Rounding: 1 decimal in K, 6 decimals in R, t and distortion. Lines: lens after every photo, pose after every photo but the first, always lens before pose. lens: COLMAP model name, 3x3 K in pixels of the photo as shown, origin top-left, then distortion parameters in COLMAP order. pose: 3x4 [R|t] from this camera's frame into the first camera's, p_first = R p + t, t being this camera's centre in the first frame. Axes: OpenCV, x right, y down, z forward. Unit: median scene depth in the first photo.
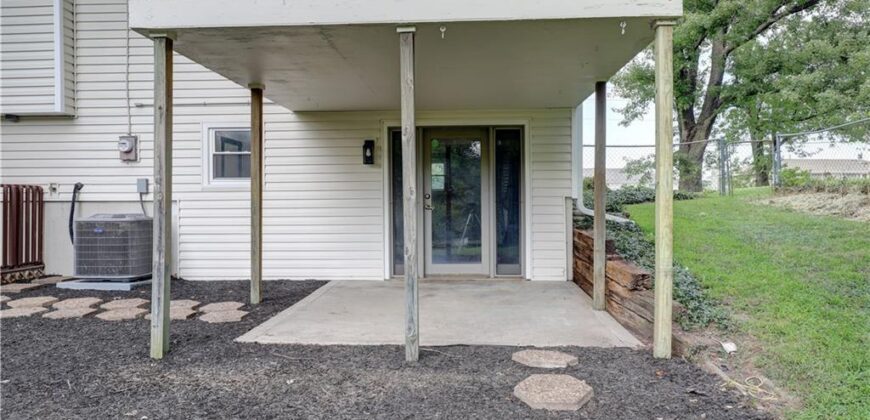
lens RADIAL K [[564.5, 0, 435.0], [0, 564.5, 210.0], [0, 0, 1]] dist [0.000040, 0.000742]
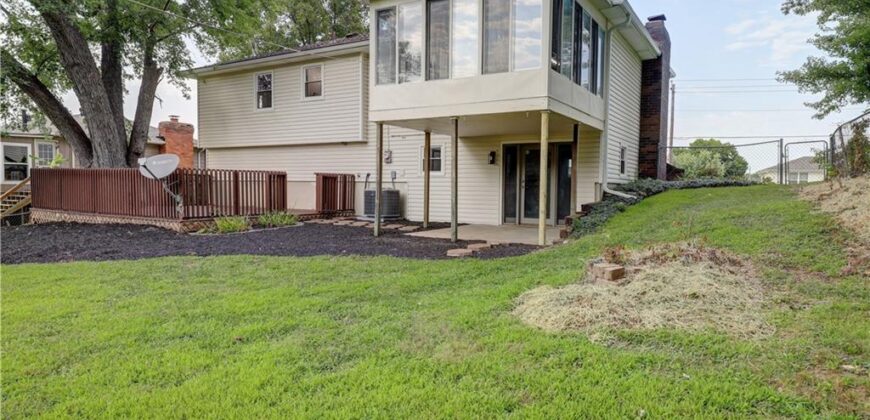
lens RADIAL K [[564.5, 0, 435.0], [0, 564.5, 210.0], [0, 0, 1]] dist [0.000040, 0.000742]
pose [[0.874178, 0.035729, -0.484290, 0.631105], [-0.025087, 0.999281, 0.028439, 0.024327], [0.484958, -0.012711, 0.874445, -0.750084]]
